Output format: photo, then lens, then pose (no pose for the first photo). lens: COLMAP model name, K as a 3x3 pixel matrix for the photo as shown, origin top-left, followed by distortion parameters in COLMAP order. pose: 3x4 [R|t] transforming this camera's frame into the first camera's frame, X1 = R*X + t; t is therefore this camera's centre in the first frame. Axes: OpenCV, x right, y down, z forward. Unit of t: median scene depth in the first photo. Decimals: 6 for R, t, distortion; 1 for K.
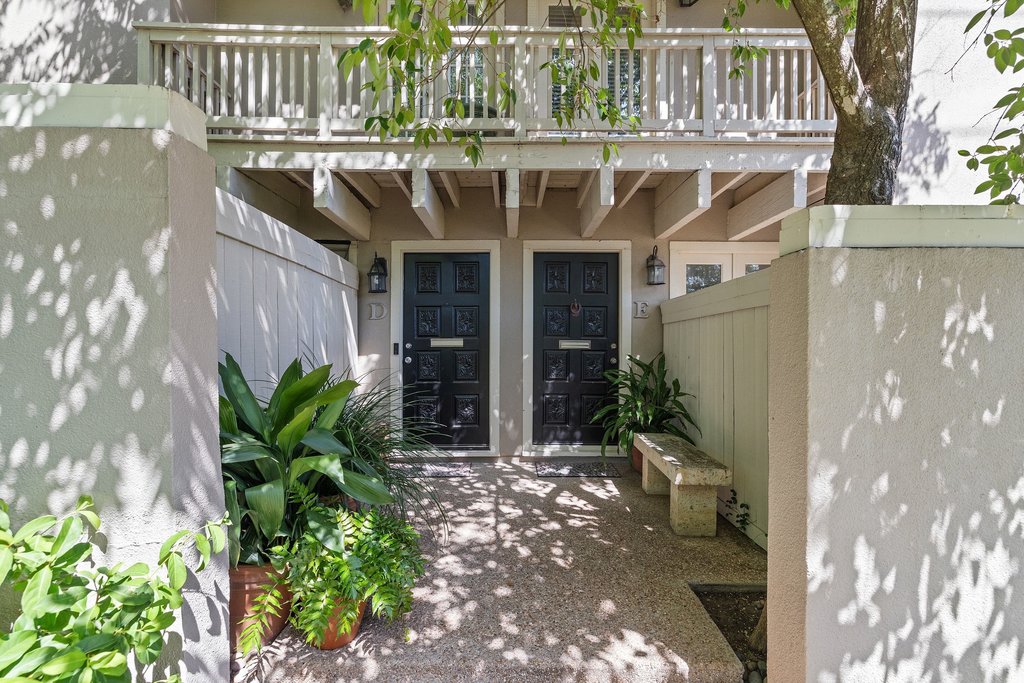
lens RADIAL K [[444.2, 0, 507.0], [0, 444.2, 347.7], [0, 0, 1]] dist [0.000788, 0.000608]
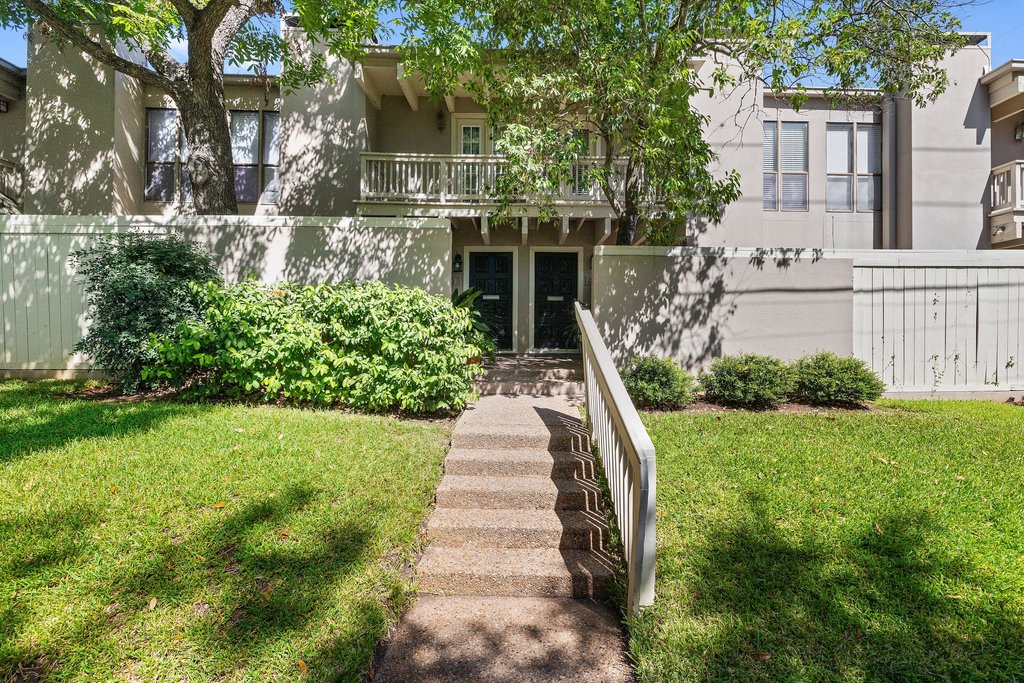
lens RADIAL K [[444.2, 0, 521.1], [0, 444.2, 339.3], [0, 0, 1]] dist [0.000788, 0.000608]
pose [[0.999886, 0.002155, 0.014951, -0.039653], [-0.002103, 0.999992, -0.003534, 0.234317], [-0.014959, 0.003502, 0.999882, -1.273999]]
